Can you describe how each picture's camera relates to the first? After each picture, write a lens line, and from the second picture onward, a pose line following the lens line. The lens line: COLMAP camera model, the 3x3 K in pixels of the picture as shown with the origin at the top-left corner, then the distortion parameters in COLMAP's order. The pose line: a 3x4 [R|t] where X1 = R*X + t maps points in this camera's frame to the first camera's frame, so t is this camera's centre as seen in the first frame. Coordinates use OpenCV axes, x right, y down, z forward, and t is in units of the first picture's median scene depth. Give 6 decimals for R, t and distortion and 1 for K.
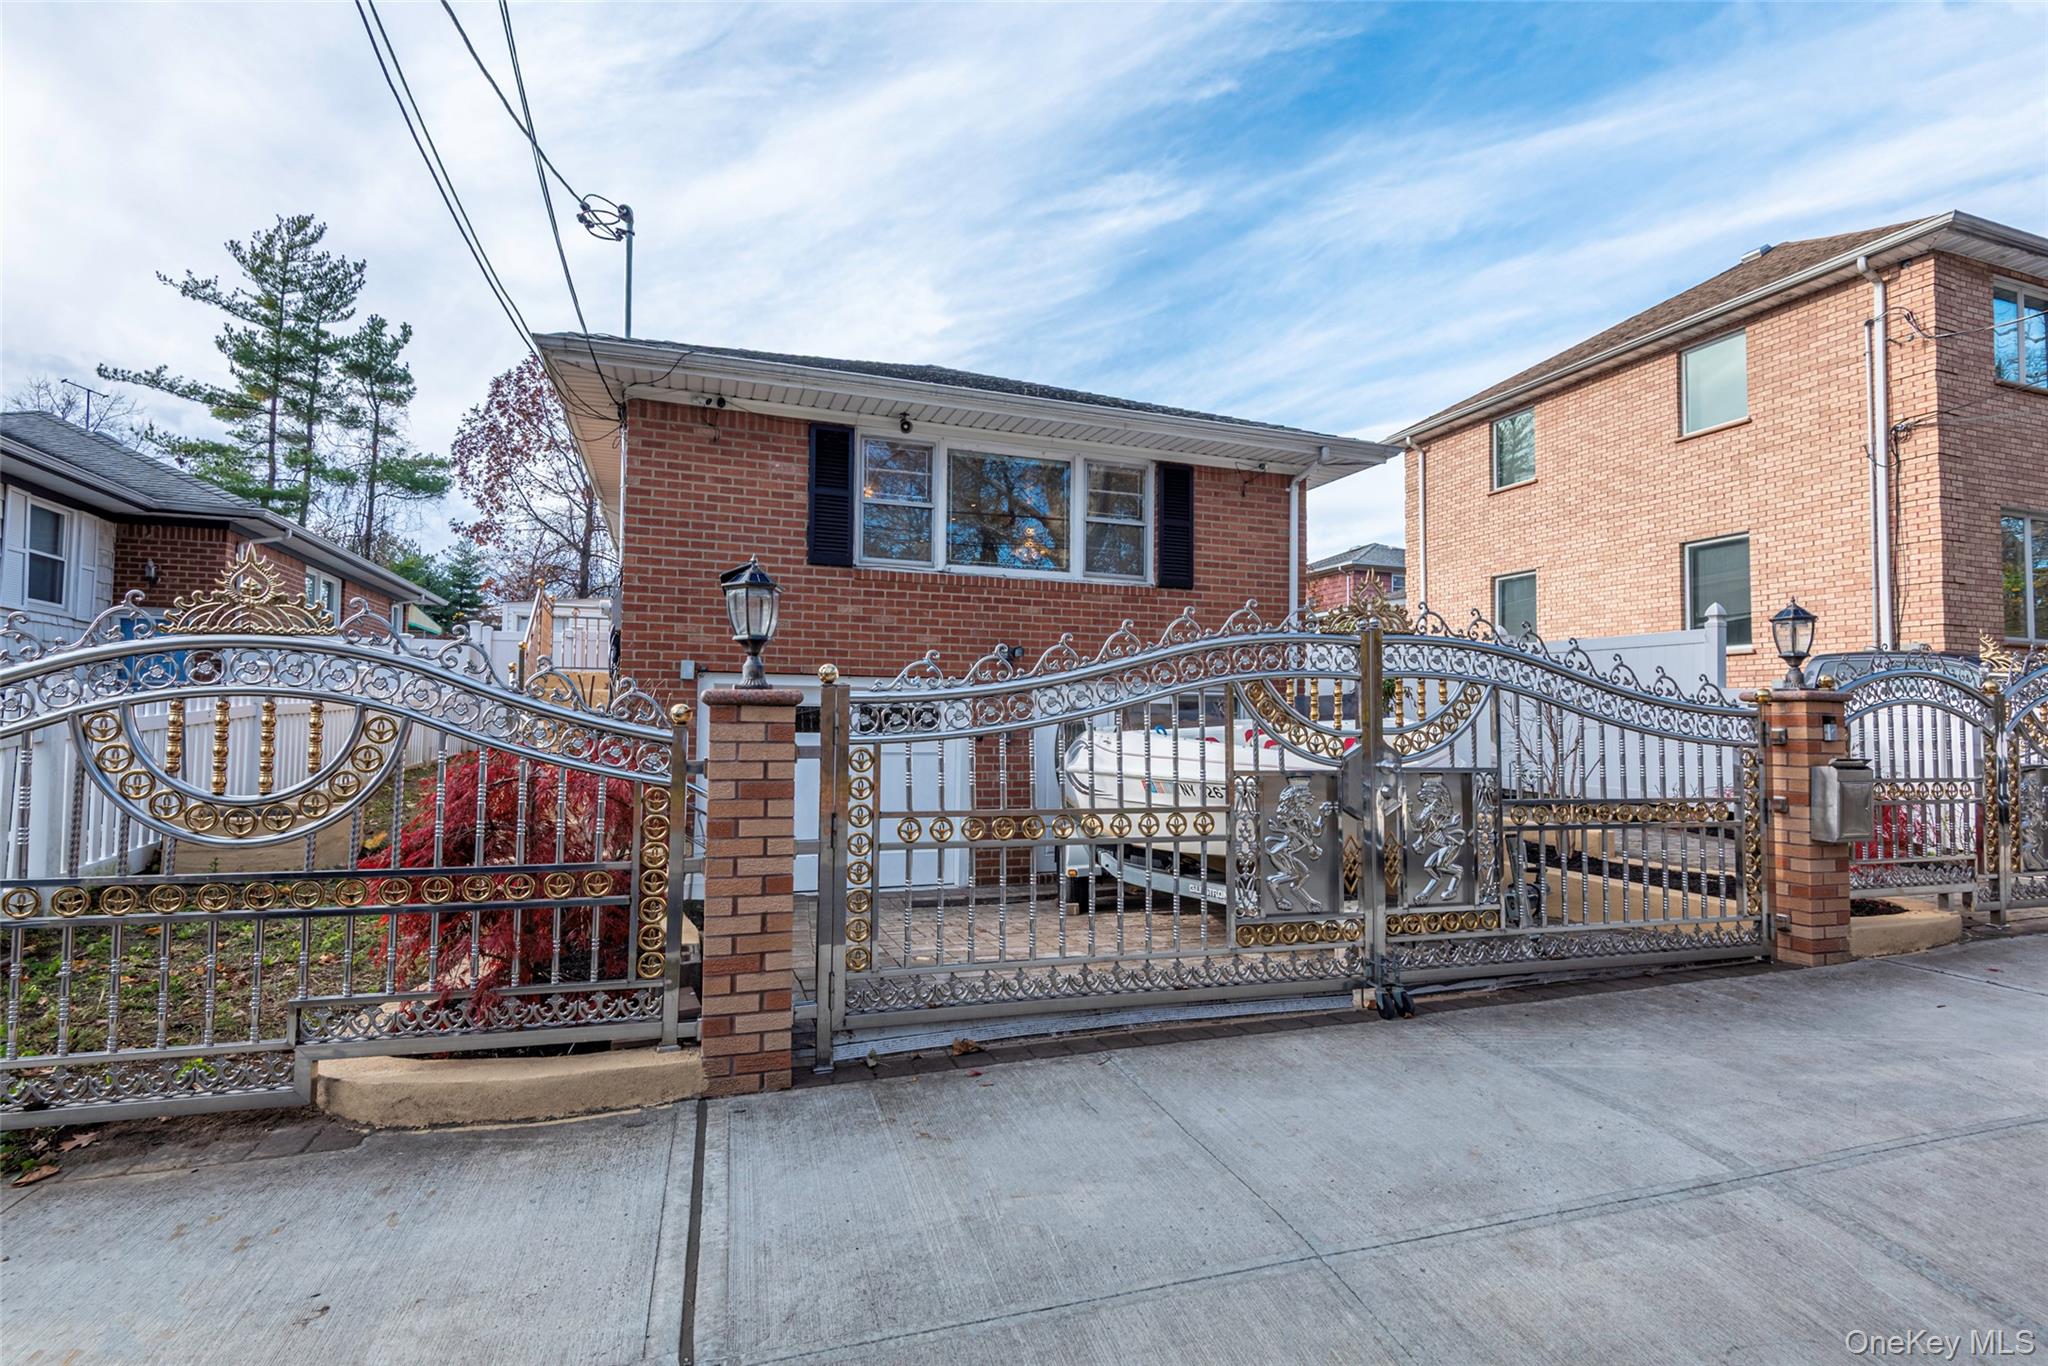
lens RADIAL K [[960.7, 0, 1024.0], [0, 960.7, 683.0], [0, 0, 1]] dist [0.046777, -0.041597]
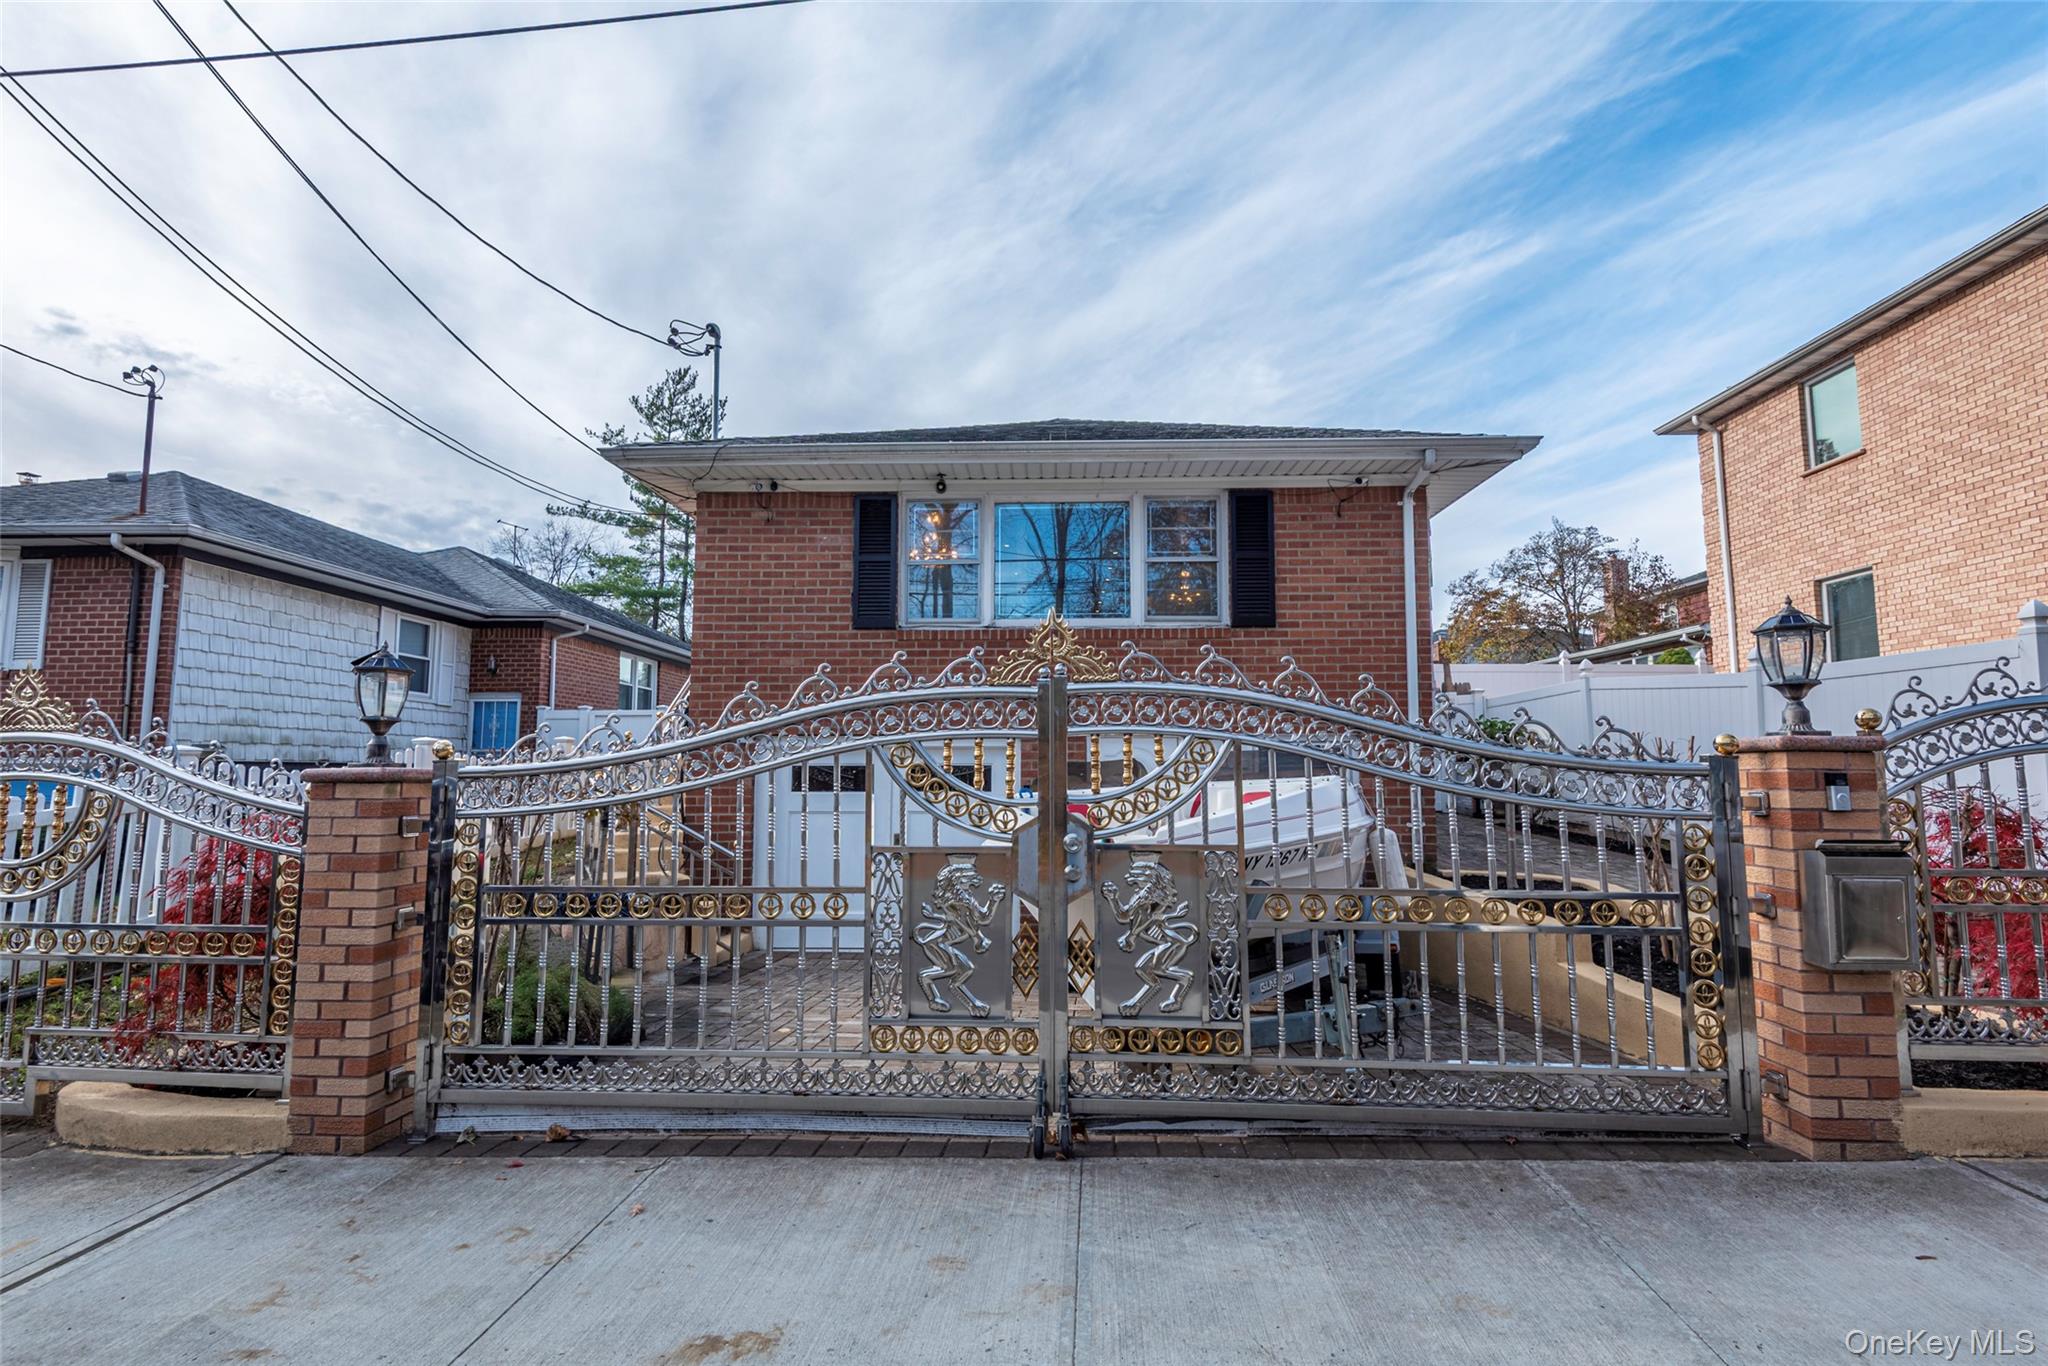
lens RADIAL K [[960.2, 0, 1024.0], [0, 960.2, 683.0], [0, 0, 1]] dist [0.026915, -0.016403]
pose [[0.931637, -0.044698, -0.360632, 0.315758], [0.026385, 0.998107, -0.055548, -0.002959], [0.362432, 0.042236, 0.931053, 0.105521]]
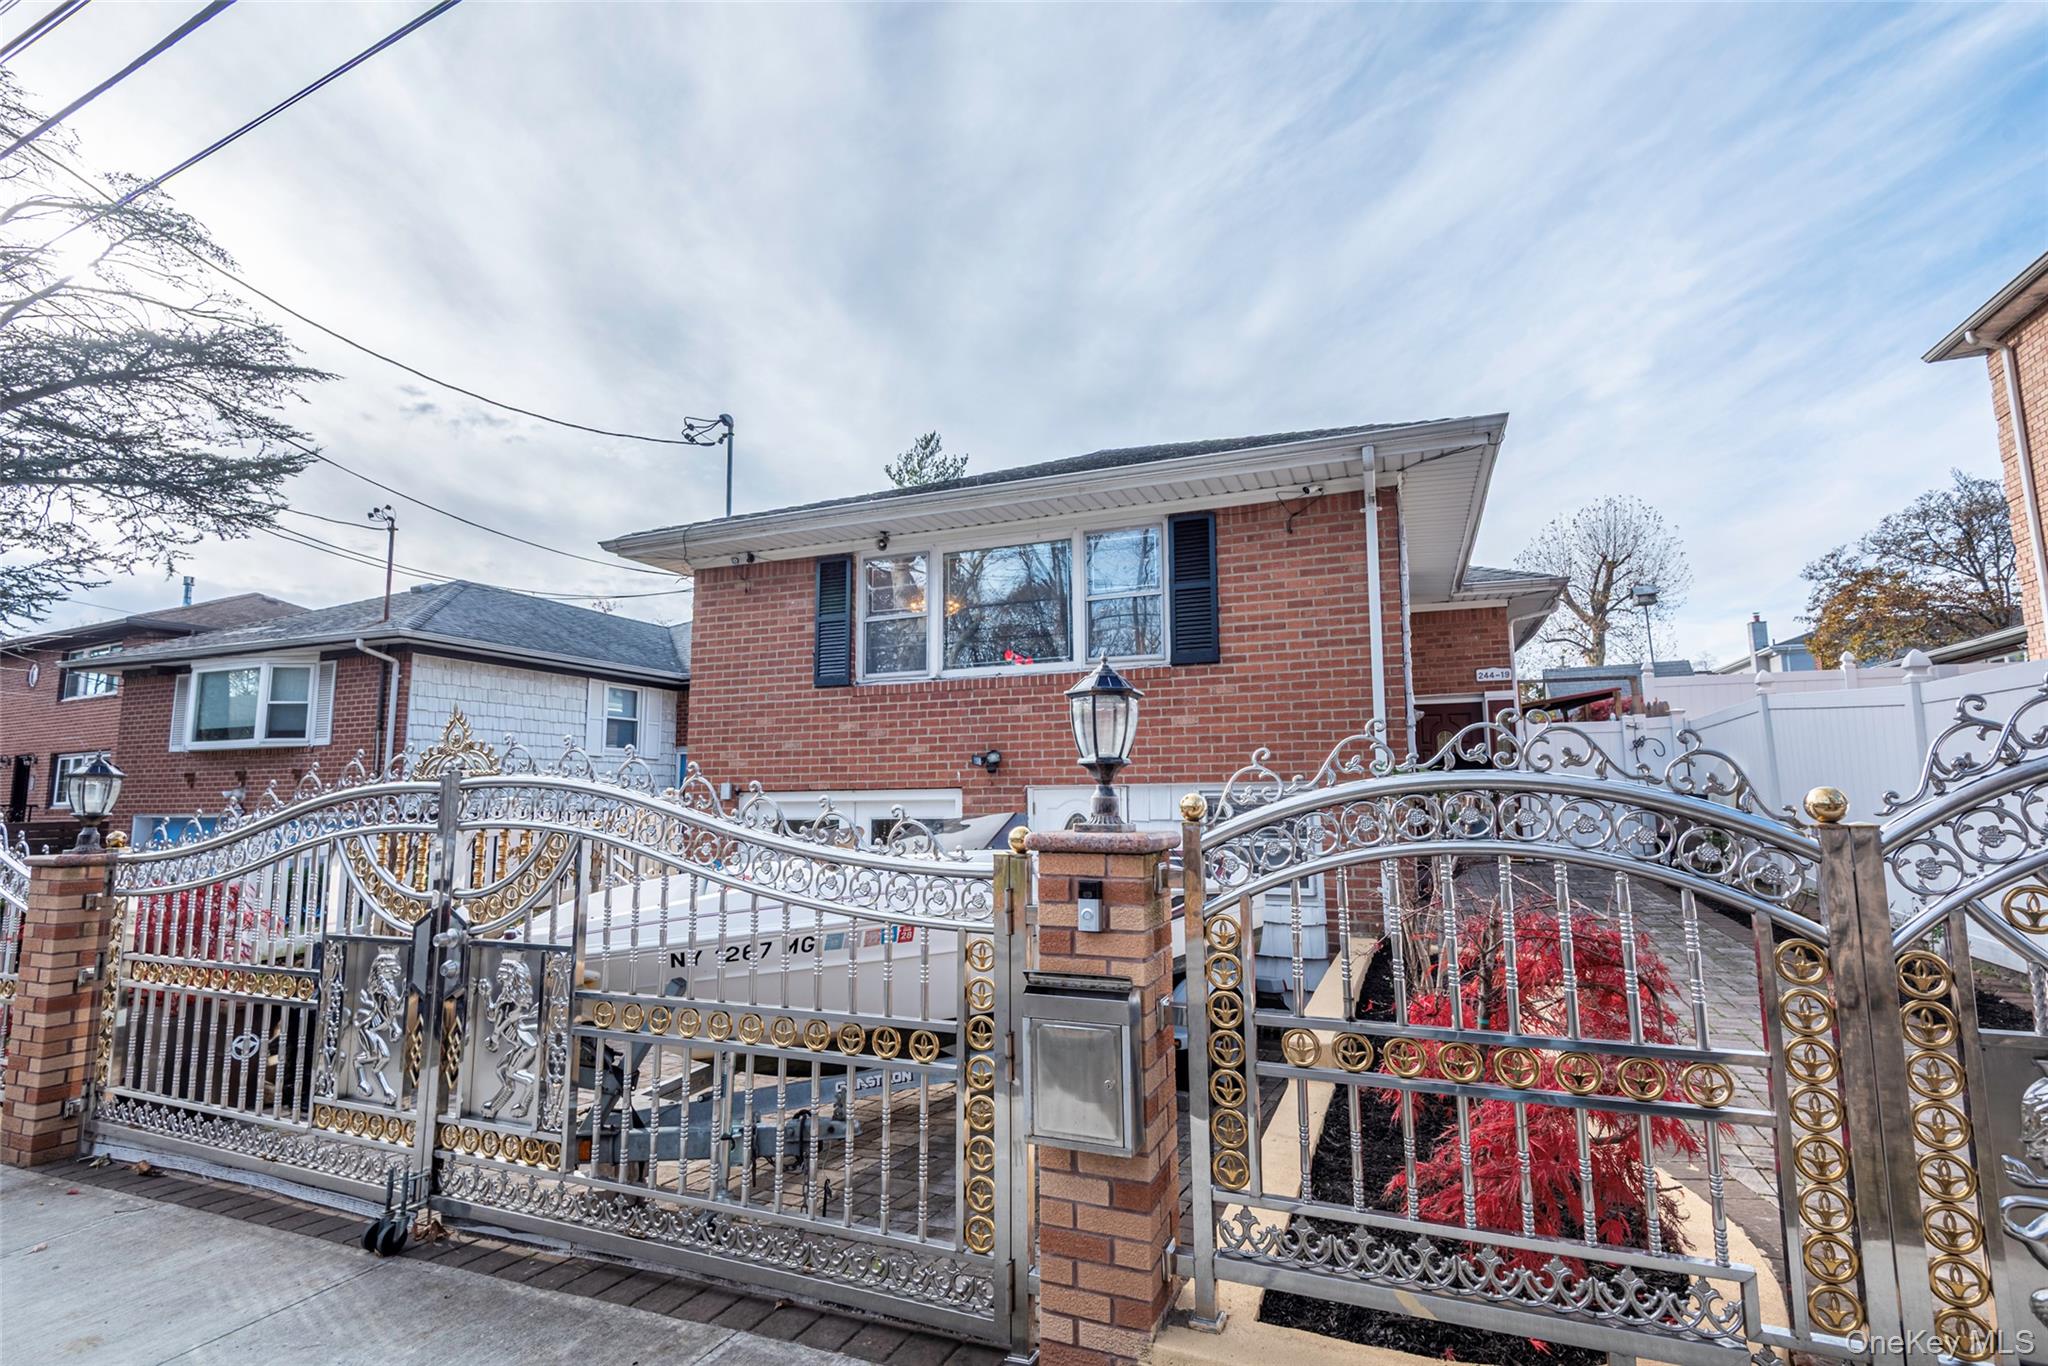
lens RADIAL K [[960.2, 0, 1024.0], [0, 960.2, 683.0], [0, 0, 1]] dist [0.026915, -0.016403]
pose [[0.757512, -0.099633, -0.645174, 0.644410], [0.048314, 0.994131, -0.096796, -0.013039], [0.651031, 0.042153, 0.757879, 0.334362]]
